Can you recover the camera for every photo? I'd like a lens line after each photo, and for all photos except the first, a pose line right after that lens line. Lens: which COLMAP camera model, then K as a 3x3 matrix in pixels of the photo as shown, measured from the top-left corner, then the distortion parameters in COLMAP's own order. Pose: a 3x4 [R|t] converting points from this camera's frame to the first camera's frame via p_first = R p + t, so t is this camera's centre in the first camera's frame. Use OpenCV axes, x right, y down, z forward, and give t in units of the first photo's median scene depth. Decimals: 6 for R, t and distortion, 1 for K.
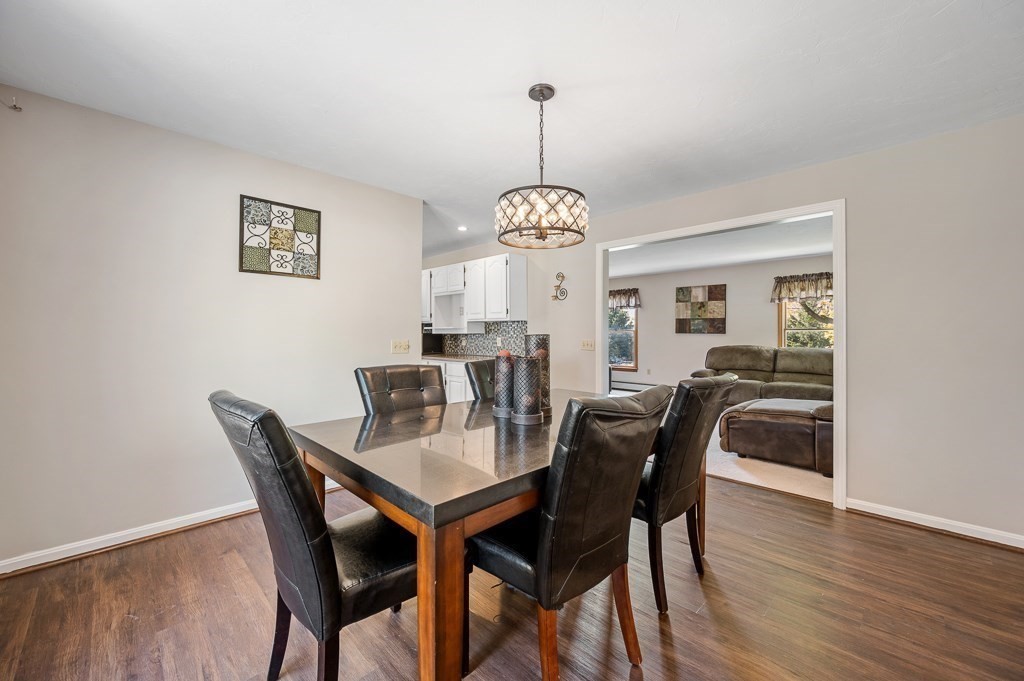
lens RADIAL K [[415.2, 0, 514.0], [0, 415.2, 335.3], [0, 0, 1]] dist [0.001616, 0.000064]
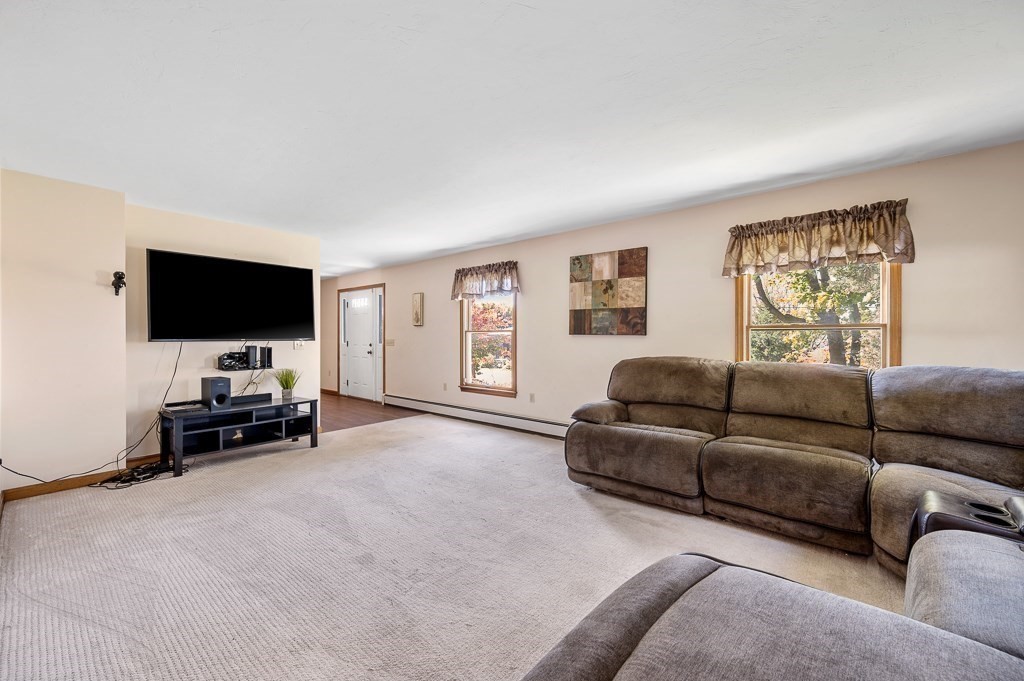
lens RADIAL K [[415.2, 0, 510.6], [0, 415.2, 340.7], [0, 0, 1]] dist [0.001616, 0.000064]
pose [[0.997316, 0.002147, 0.073182, 0.282920], [-0.002452, 0.999989, 0.004084, 0.001719], [-0.073172, -0.004253, 0.997310, 0.449227]]
